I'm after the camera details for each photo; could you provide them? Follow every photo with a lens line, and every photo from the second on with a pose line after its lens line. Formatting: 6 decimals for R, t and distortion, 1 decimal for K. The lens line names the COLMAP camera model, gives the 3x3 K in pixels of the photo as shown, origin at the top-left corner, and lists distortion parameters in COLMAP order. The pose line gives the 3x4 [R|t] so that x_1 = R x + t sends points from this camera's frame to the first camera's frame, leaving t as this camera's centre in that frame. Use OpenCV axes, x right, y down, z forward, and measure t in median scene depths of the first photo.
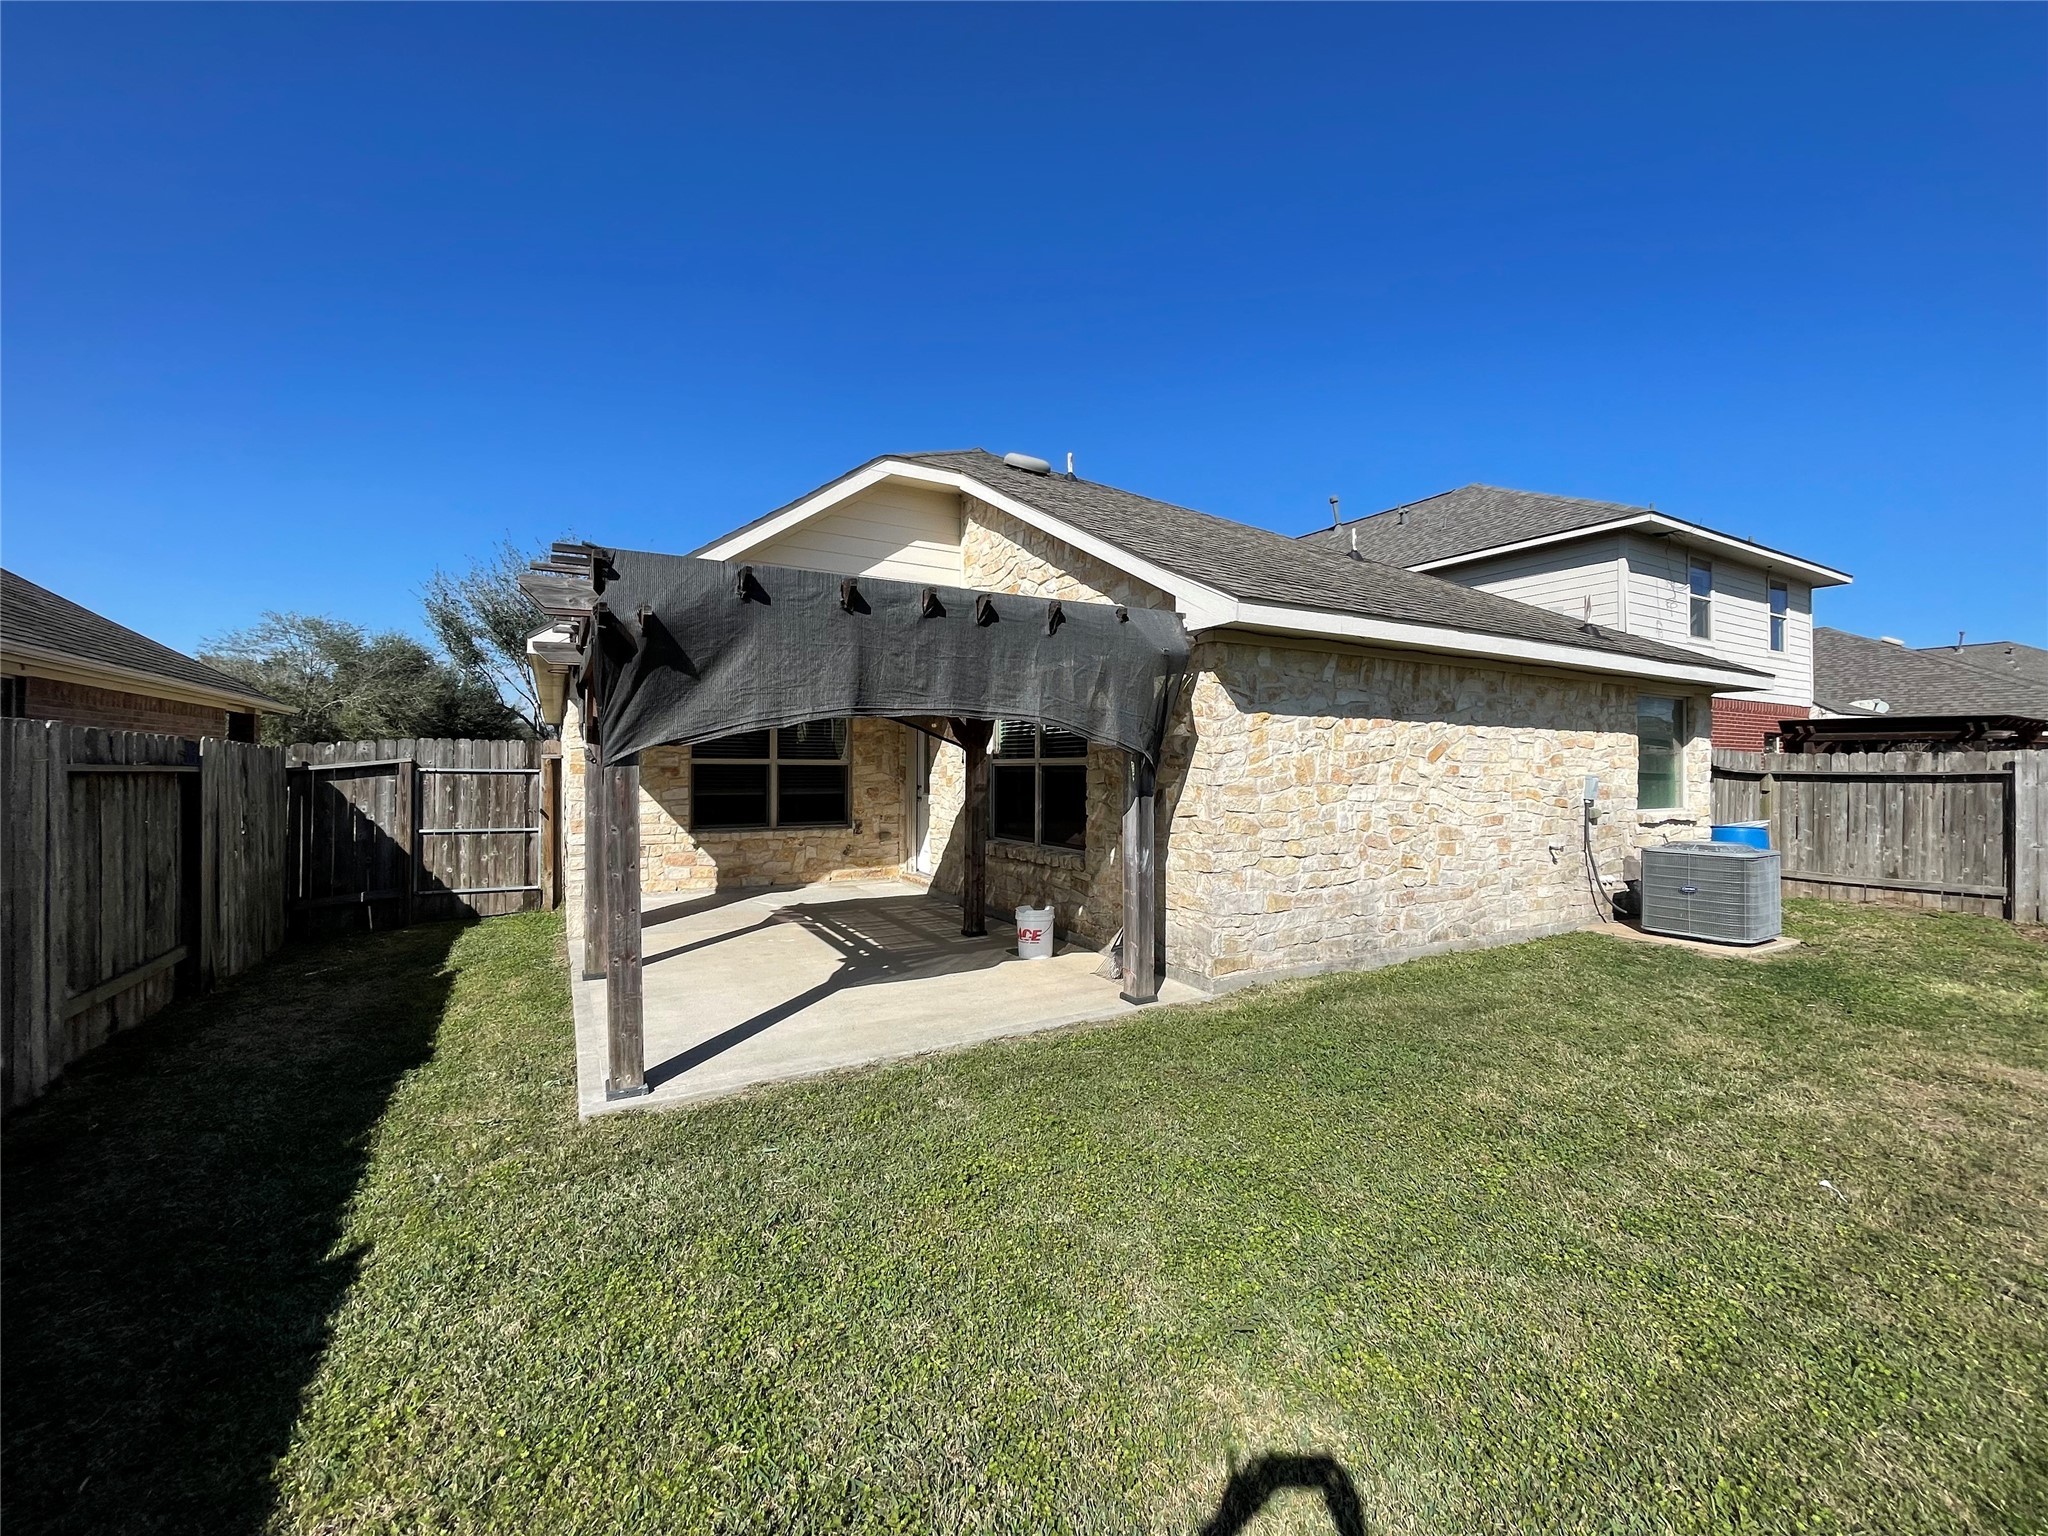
lens RADIAL K [[847.9, 0, 1067.9], [0, 847.9, 759.9], [0, 0, 1]] dist [-0.025846, 0.000095]
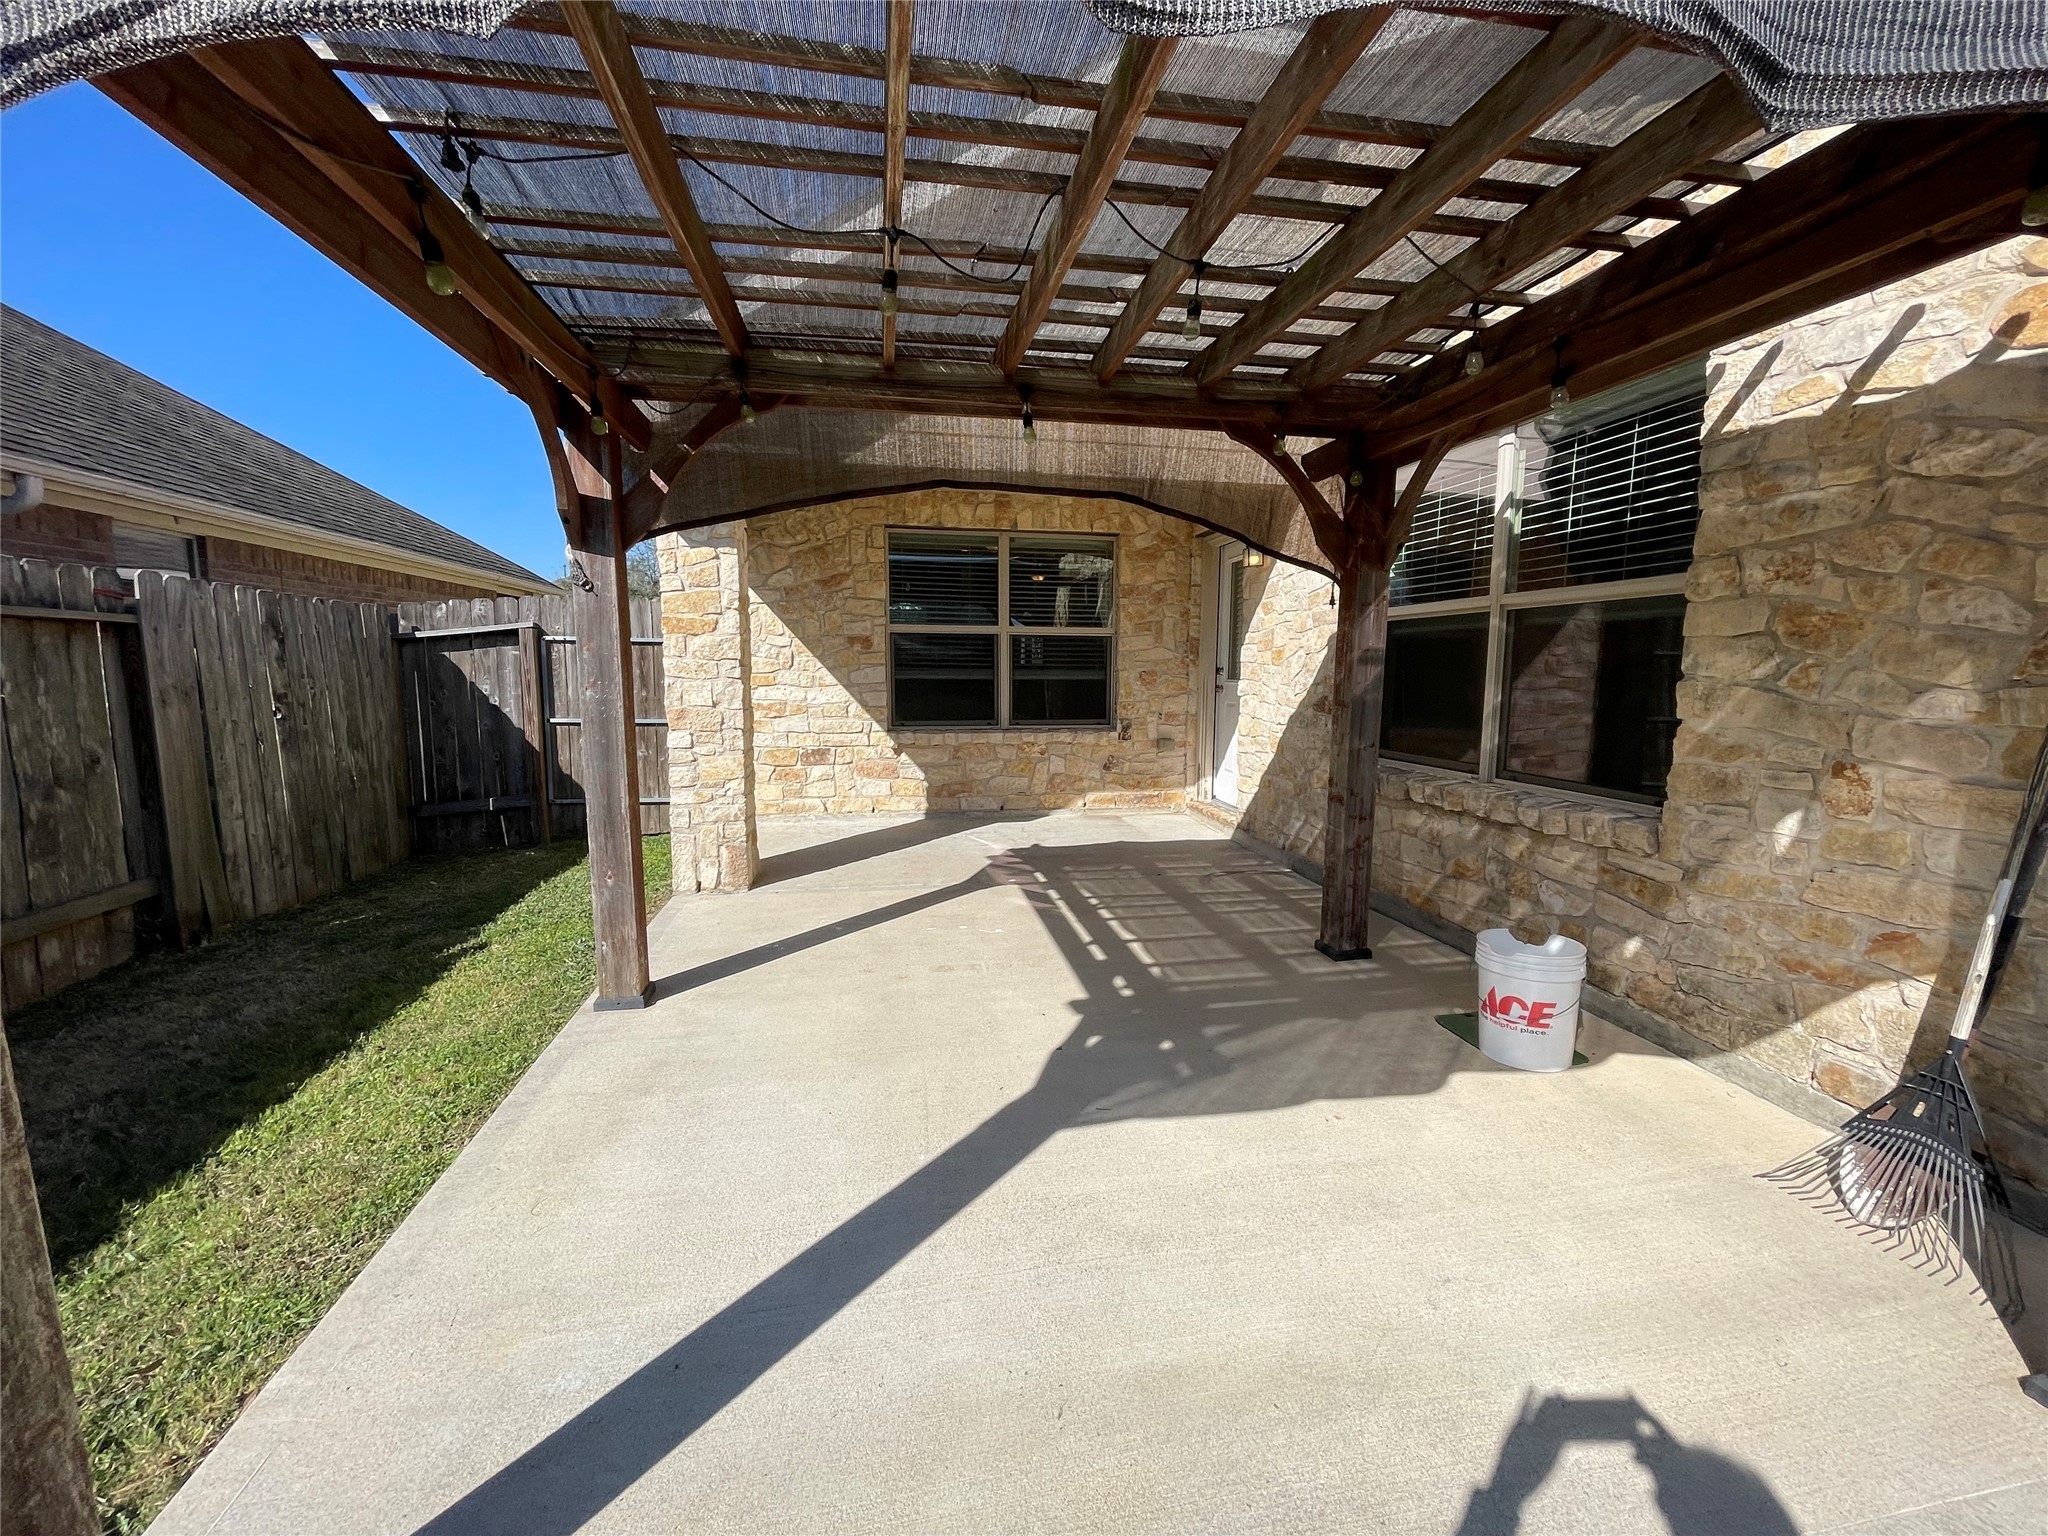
lens RADIAL K [[826.8, 0, 1029.7], [0, 826.8, 762.3], [0, 0, 1]] dist [0.018869, 0.000037]
pose [[0.932139, 0.042930, -0.359548, -0.100780], [0.000841, 0.992688, 0.120707, 0.031871], [0.362101, -0.112818, 0.925287, 0.445375]]
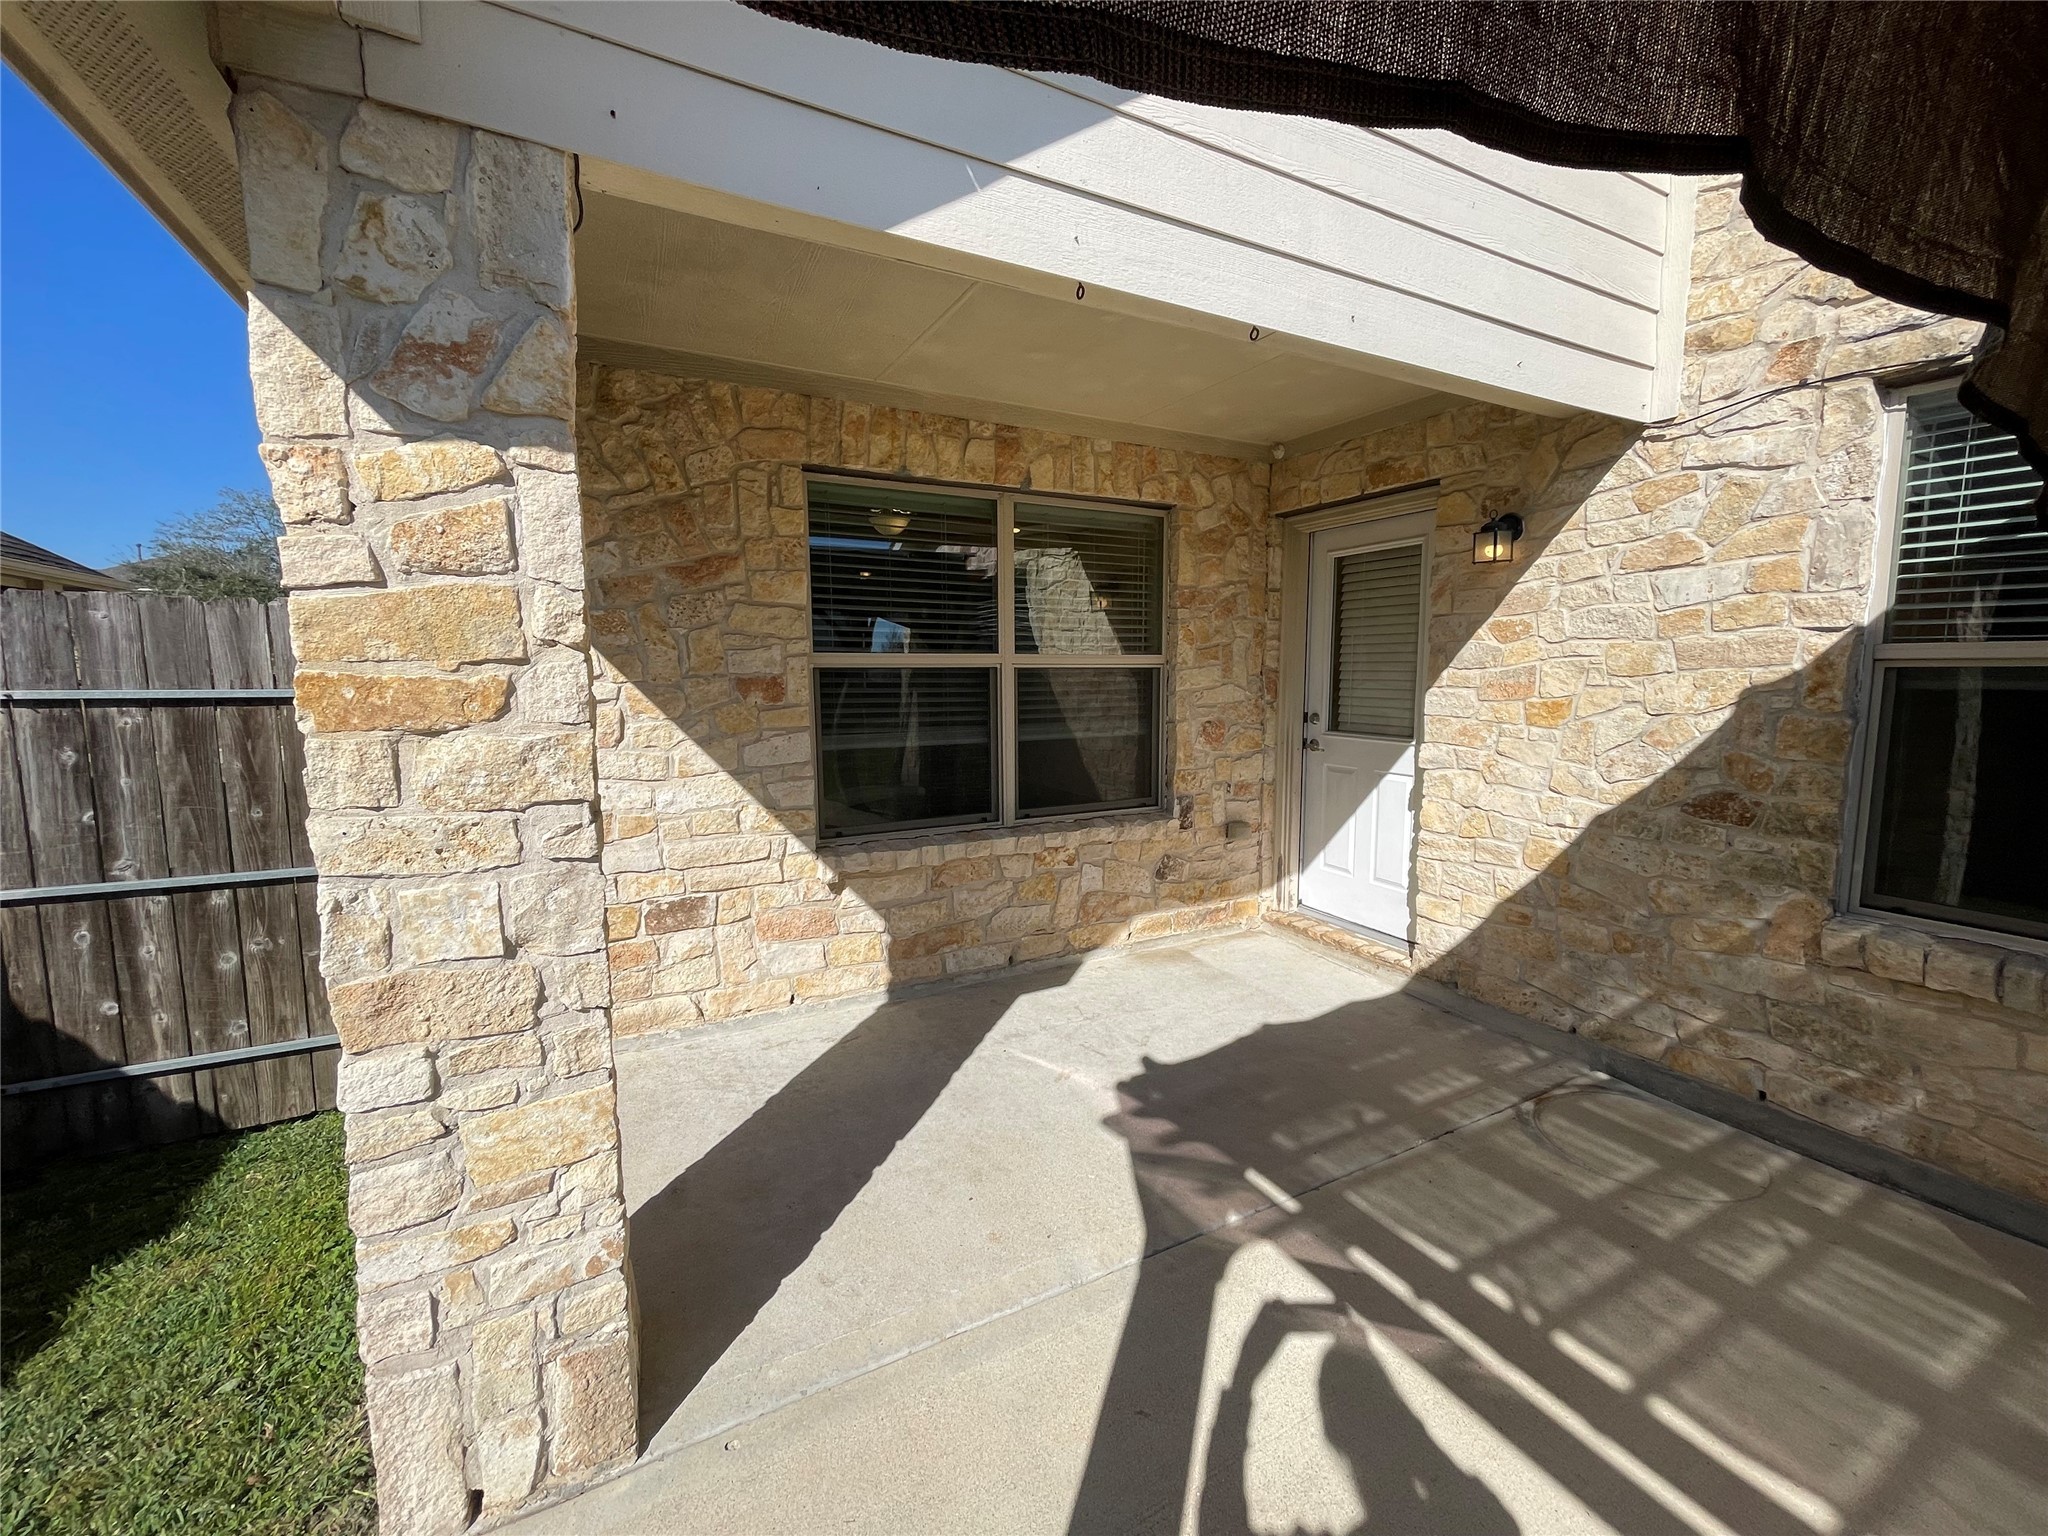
lens RADIAL K [[828.3, 0, 1032.9], [0, 828.3, 761.2], [0, 0, 1]] dist [-0.000628, 0.000101]
pose [[0.997927, -0.000682, -0.064352, -0.362514], [0.008460, 0.992656, 0.120671, 0.002732], [0.063797, -0.120965, 0.990604, 0.710563]]
